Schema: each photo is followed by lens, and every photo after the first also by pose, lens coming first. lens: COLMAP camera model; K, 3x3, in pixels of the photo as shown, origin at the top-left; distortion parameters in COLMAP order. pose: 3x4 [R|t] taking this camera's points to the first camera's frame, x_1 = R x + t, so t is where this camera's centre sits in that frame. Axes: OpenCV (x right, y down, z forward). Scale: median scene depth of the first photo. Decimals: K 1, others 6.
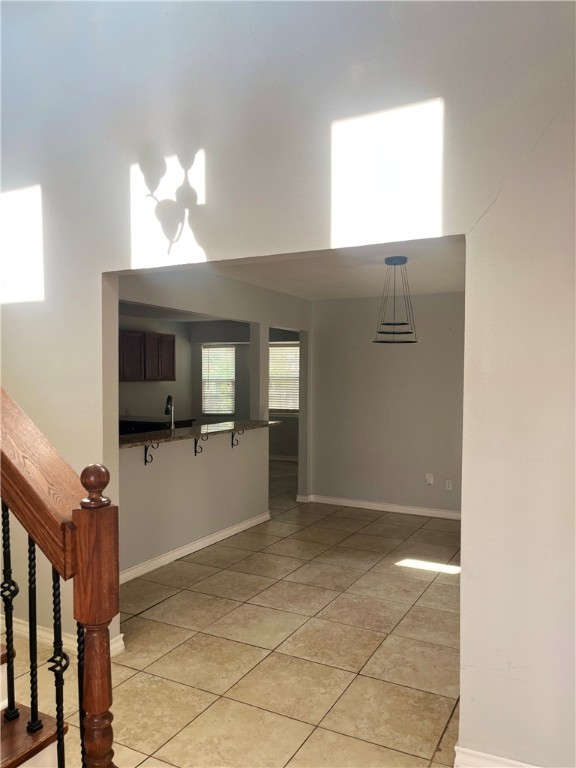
lens RADIAL K [[597.1, 0, 286.4], [0, 597.1, 383.7], [0, 0, 1]] dist [0.014846, -0.008533]
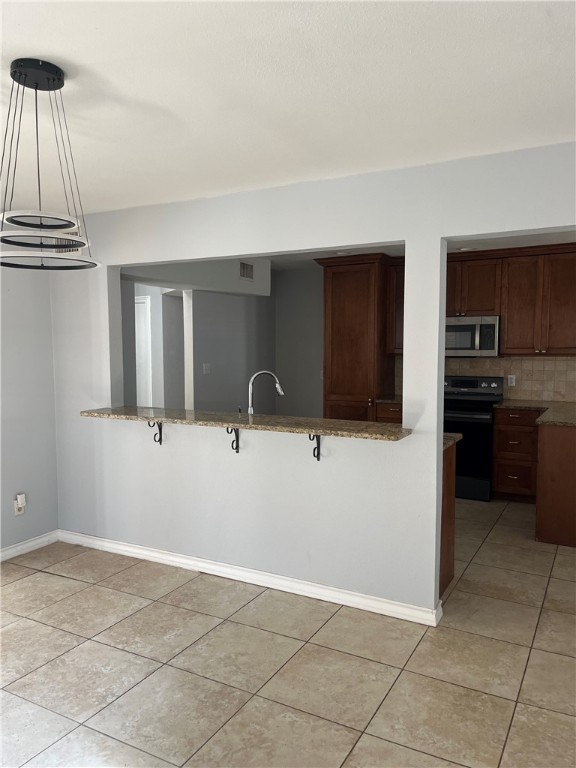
lens RADIAL K [[597.1, 0, 286.2], [0, 597.1, 384.1], [0, 0, 1]] dist [0.014846, -0.008533]
pose [[-0.018583, 0.078980, -0.996703, 0.613188], [-0.010052, 0.996810, 0.079176, -0.024244], [0.999777, 0.011490, -0.017729, 1.152980]]
